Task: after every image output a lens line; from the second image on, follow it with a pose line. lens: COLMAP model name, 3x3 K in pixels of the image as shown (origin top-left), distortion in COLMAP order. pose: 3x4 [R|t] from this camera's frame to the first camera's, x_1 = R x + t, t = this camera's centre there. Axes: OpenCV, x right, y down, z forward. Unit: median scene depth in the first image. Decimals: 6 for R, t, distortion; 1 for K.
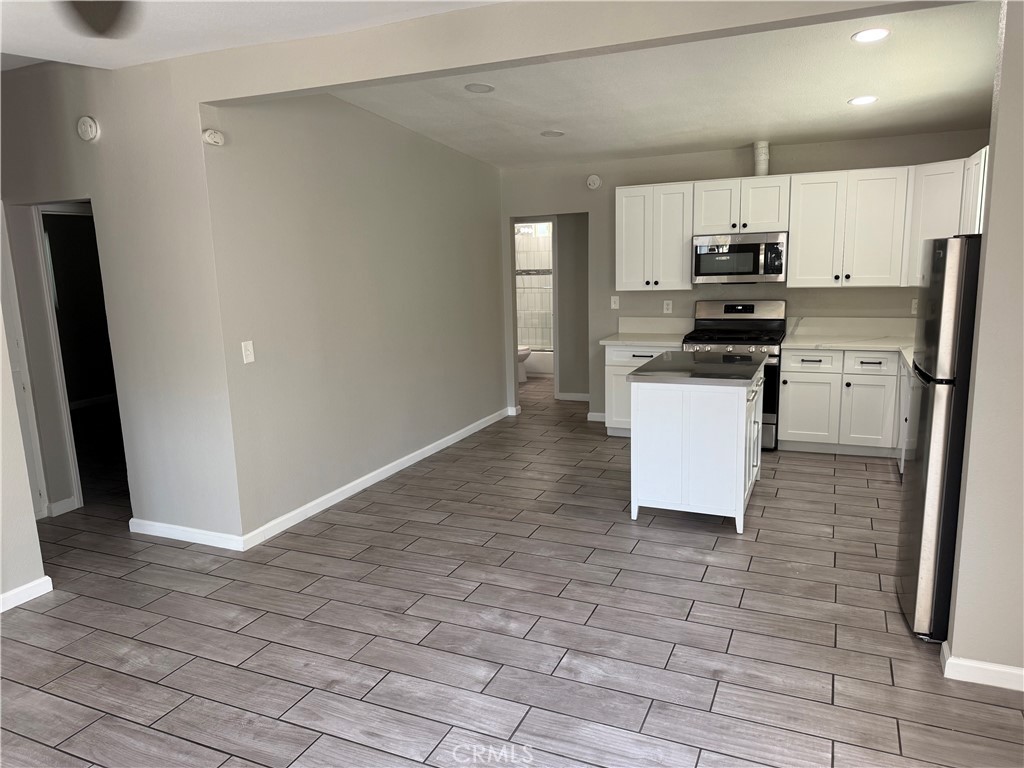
lens RADIAL K [[709.8, 0, 507.1], [0, 709.8, 382.3], [0, 0, 1]] dist [0.024330, -0.025558]
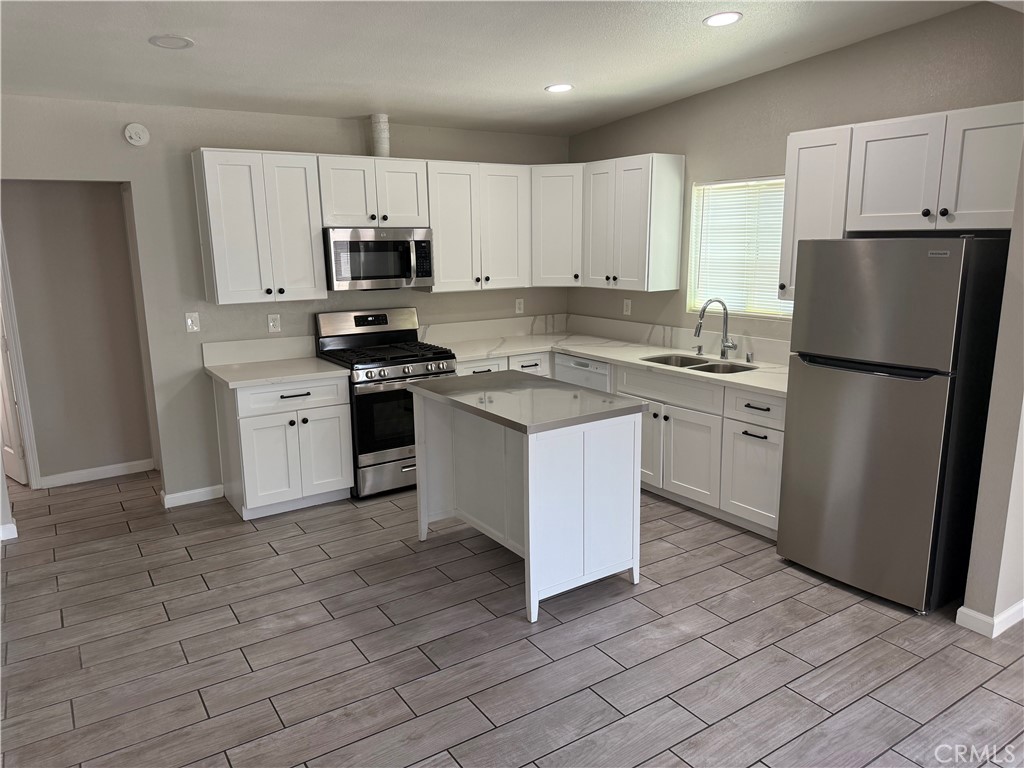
lens RADIAL K [[709.8, 0, 515.1], [0, 709.8, 391.0], [0, 0, 1]] dist [0.024330, -0.025558]
pose [[0.523871, -0.150457, 0.838404, -0.307452], [0.139512, 0.986141, 0.089796, -0.080319], [-0.840295, 0.069926, 0.537601, 0.473279]]
